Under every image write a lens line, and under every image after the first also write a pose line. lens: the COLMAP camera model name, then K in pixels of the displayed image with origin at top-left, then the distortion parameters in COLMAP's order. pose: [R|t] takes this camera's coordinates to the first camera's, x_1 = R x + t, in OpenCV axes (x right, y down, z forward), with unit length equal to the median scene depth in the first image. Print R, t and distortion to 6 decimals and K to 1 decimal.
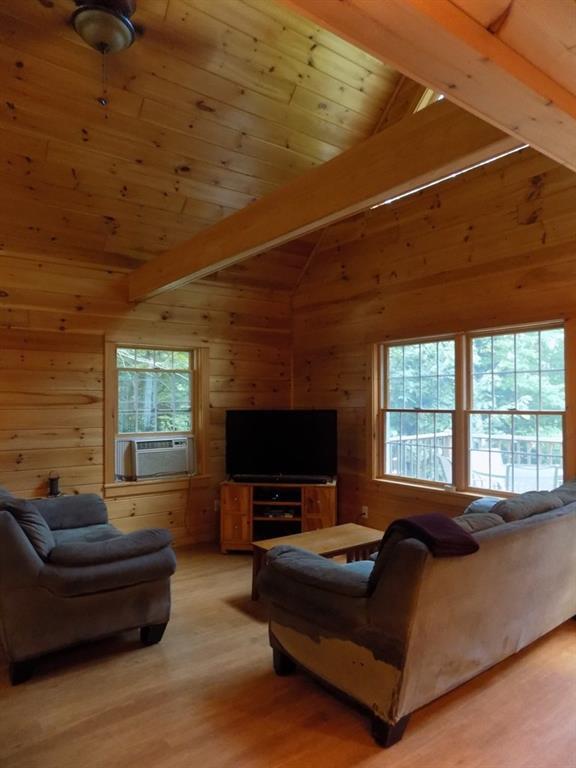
lens RADIAL K [[517.9, 0, 288.0], [0, 517.9, 384.0], [0, 0, 1]] dist [-0.067410, 0.076287]
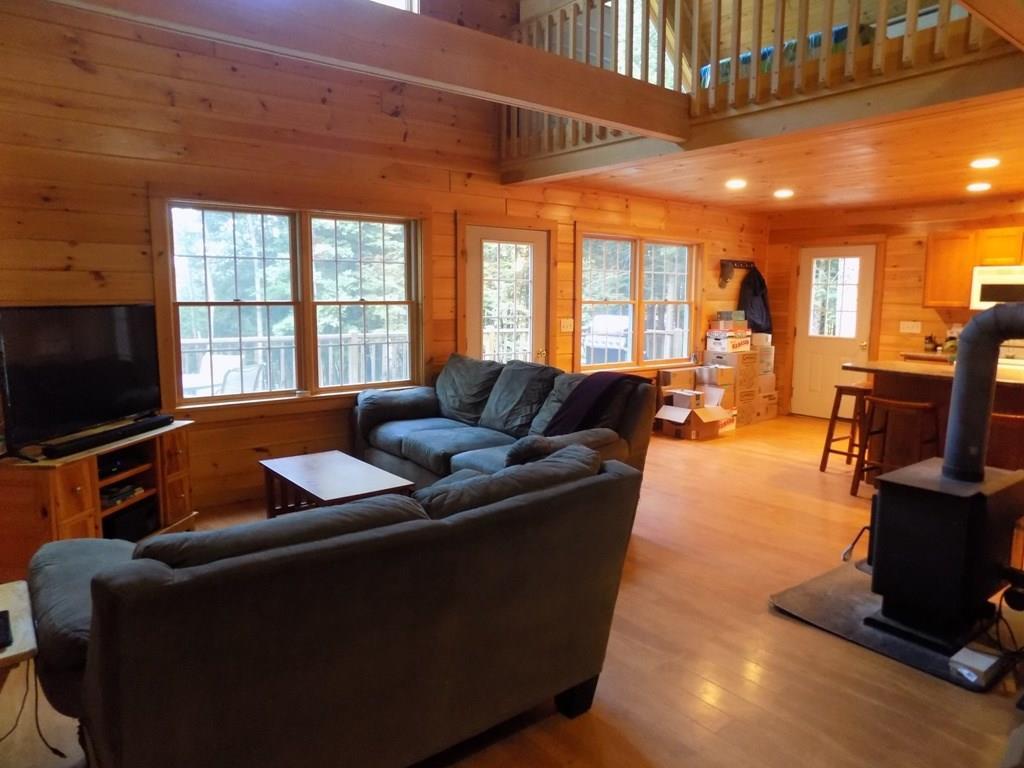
lens RADIAL K [[680.6, 0, 511.5], [0, 680.6, 372.5], [0, 0, 1]] dist [-0.028766, -0.000271]
pose [[-0.018138, -0.096145, 0.995202, -0.705991], [-0.021917, 0.995165, 0.095742, 0.046267], [-0.999595, -0.020075, -0.020157, 0.596357]]
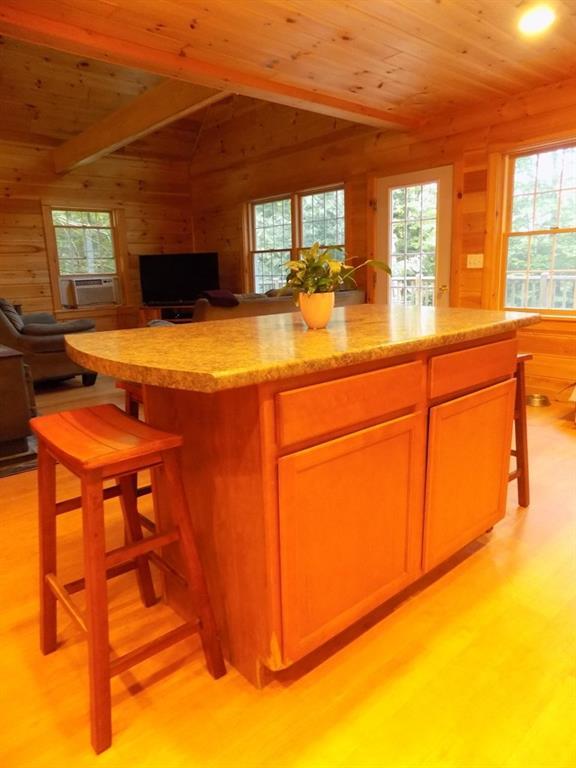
lens RADIAL K [[517.9, 0, 288.0], [0, 517.9, 384.0], [0, 0, 1]] dist [-0.067410, 0.076287]
pose [[0.996871, -0.040610, 0.067819, 0.176132], [0.022698, 0.968873, 0.246516, 0.055740], [-0.075719, -0.244206, 0.966763, -0.451989]]
